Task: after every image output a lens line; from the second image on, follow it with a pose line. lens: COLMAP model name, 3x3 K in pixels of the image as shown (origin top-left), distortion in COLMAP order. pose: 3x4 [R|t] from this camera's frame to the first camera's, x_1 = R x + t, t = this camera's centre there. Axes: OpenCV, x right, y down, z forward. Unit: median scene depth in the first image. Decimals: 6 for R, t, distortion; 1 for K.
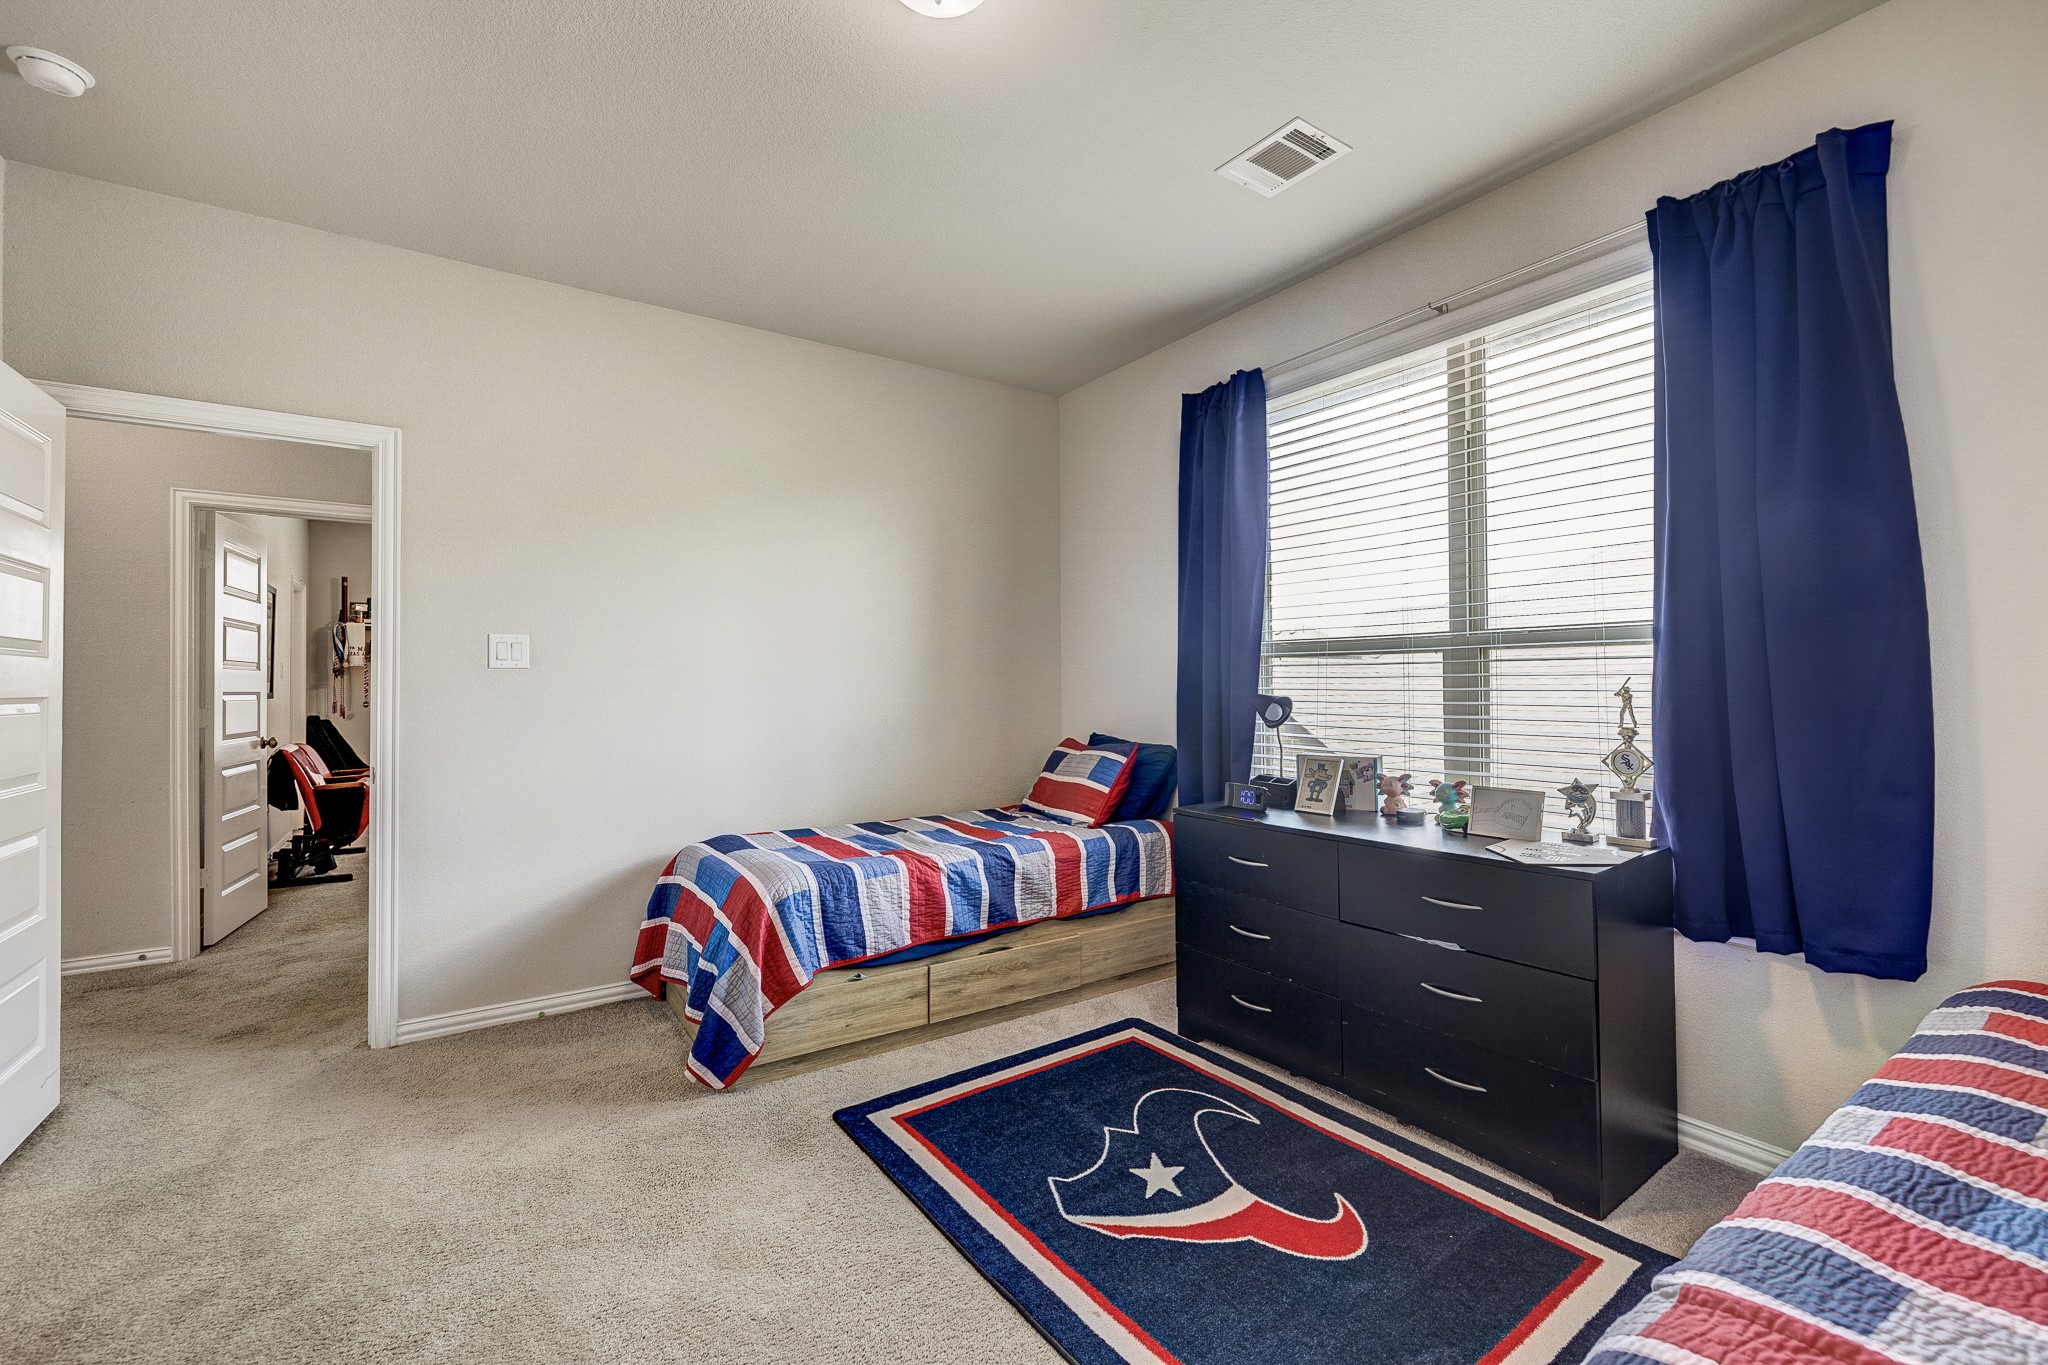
lens RADIAL K [[856.9, 0, 1028.9], [0, 856.9, 677.5], [0, 0, 1]] dist [-0.000199, 0.000019]
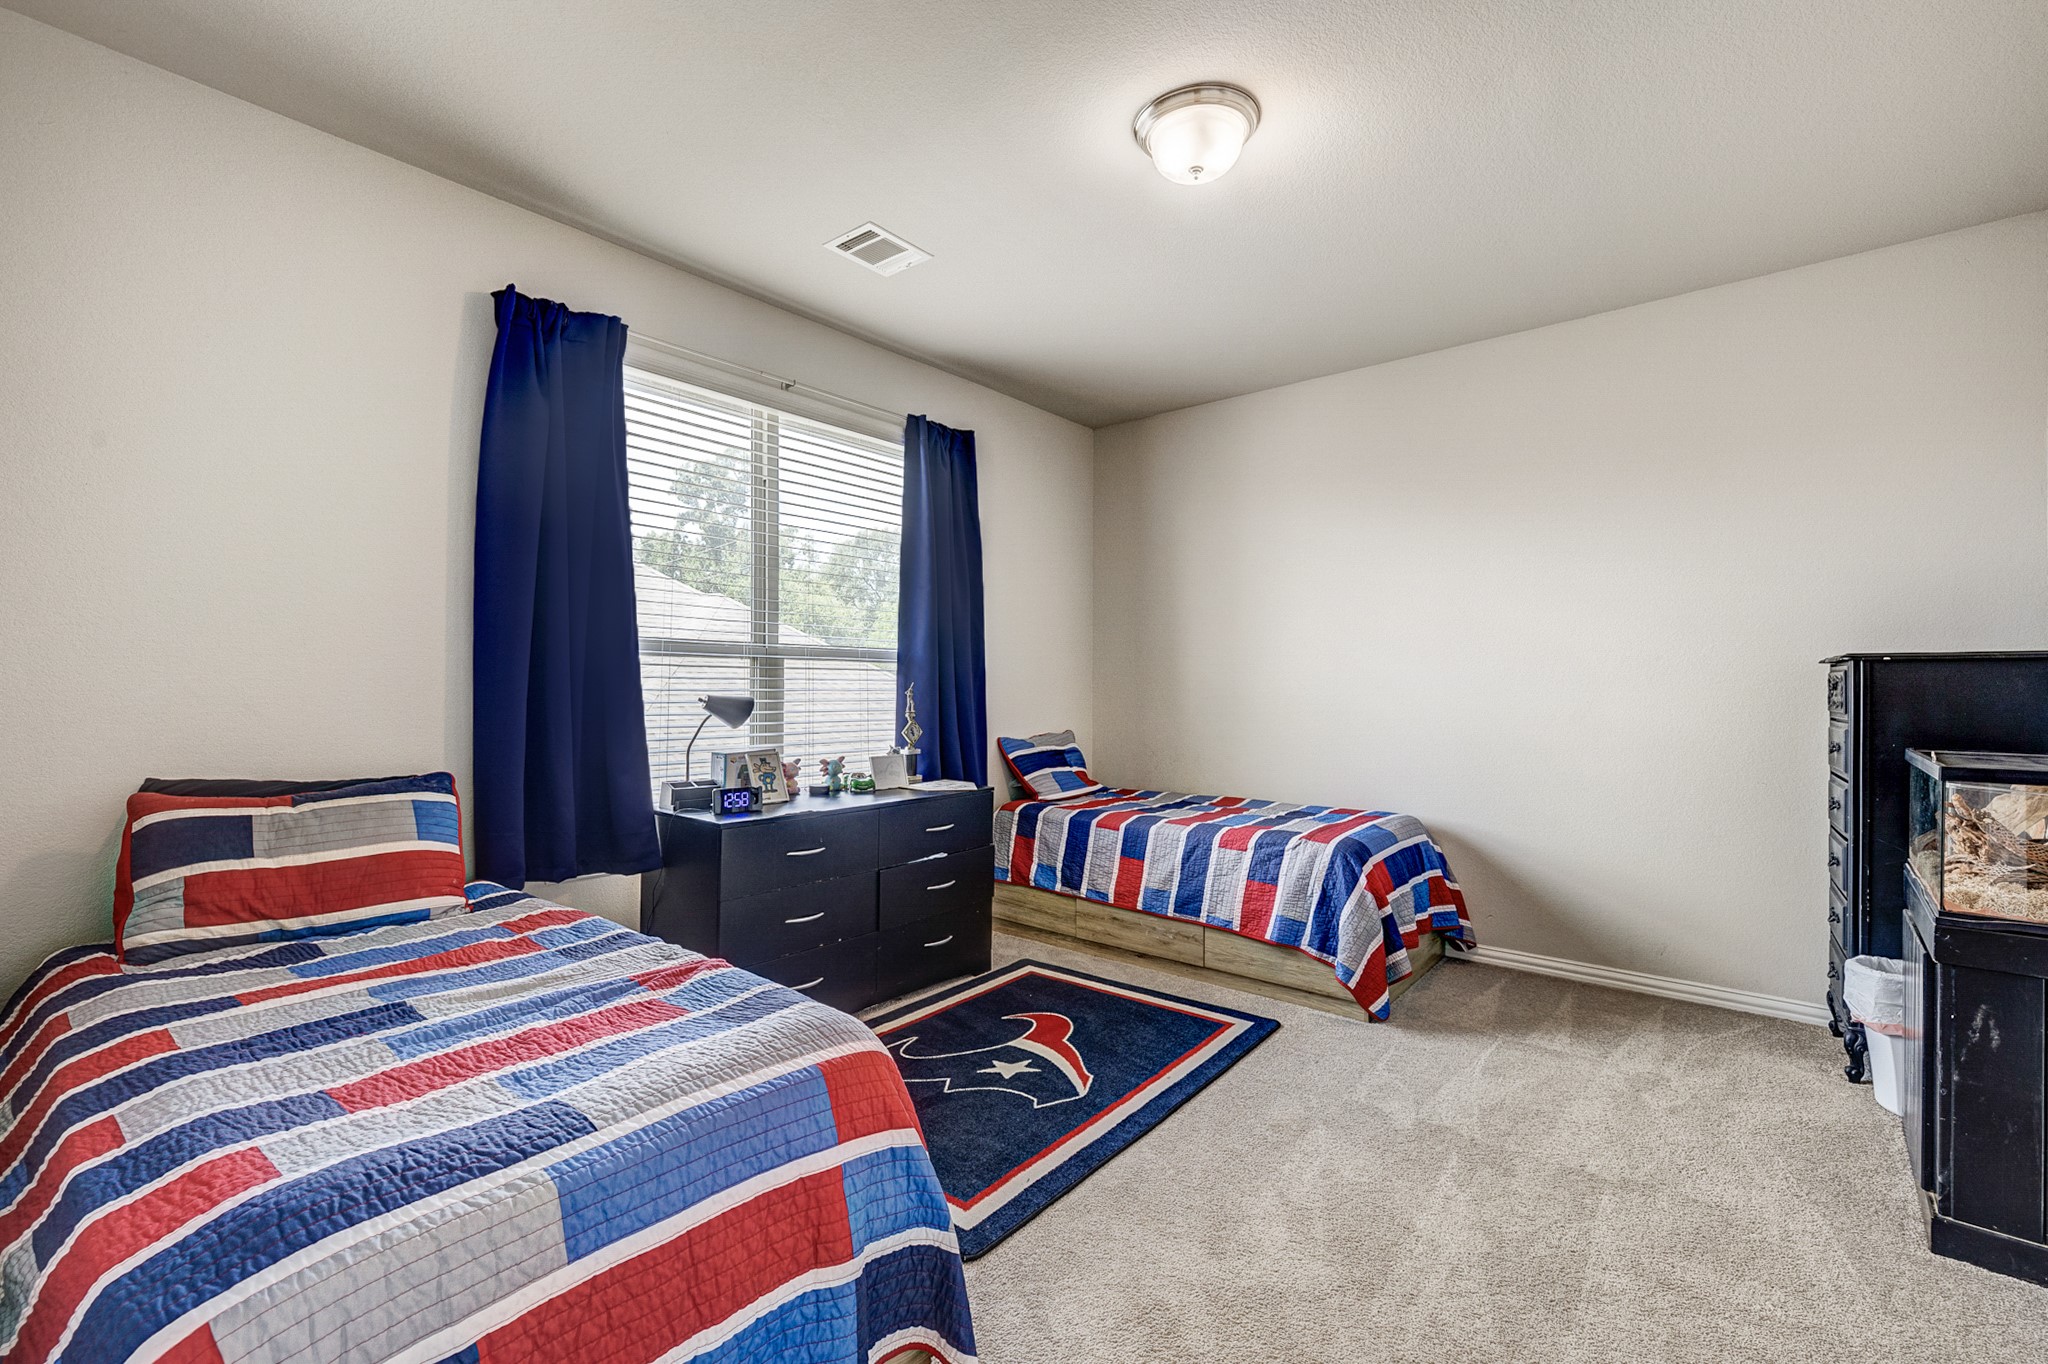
lens RADIAL K [[856.9, 0, 1028.9], [0, 856.9, 677.0], [0, 0, 1]] dist [-0.000199, 0.000019]
pose [[-0.267628, 0.012158, 0.963446, -0.833380], [-0.015036, 0.999746, -0.016792, 0.010821], [-0.963405, -0.018981, -0.267377, 1.002009]]
